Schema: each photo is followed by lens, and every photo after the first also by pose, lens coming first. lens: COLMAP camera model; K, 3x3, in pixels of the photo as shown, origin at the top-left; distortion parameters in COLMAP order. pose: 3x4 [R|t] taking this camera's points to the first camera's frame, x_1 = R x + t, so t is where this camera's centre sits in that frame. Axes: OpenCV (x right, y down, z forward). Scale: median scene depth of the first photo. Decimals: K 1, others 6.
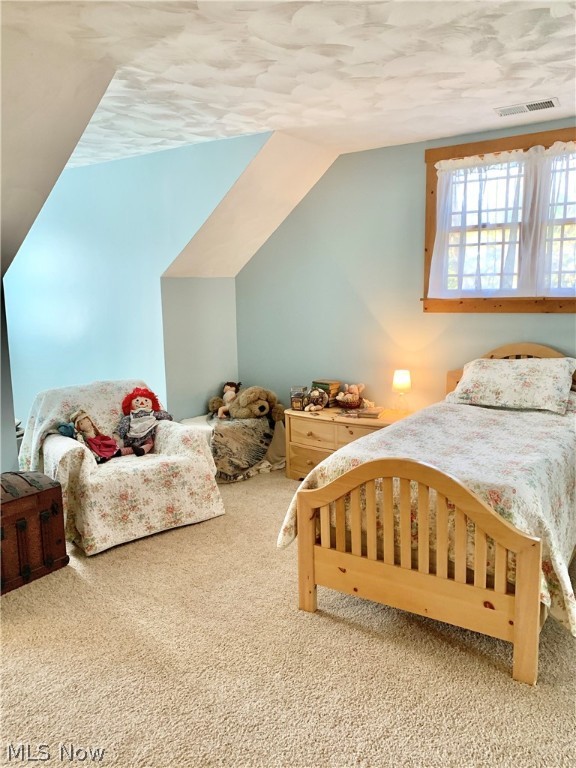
lens RADIAL K [[587.5, 0, 294.9], [0, 587.5, 382.6], [0, 0, 1]] dist [0.032218, -0.035370]
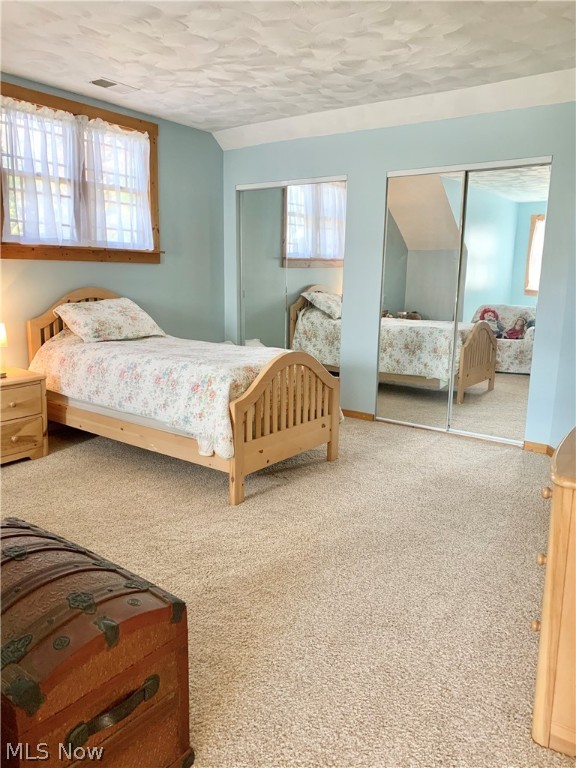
lens RADIAL K [[587.5, 0, 287.2], [0, 587.5, 384.5], [0, 0, 1]] dist [0.032218, -0.035370]
pose [[0.077137, -0.171610, 0.982141, -0.786741], [0.136166, 0.977659, 0.160132, -0.014278], [-0.987678, 0.121382, 0.098781, 0.551106]]
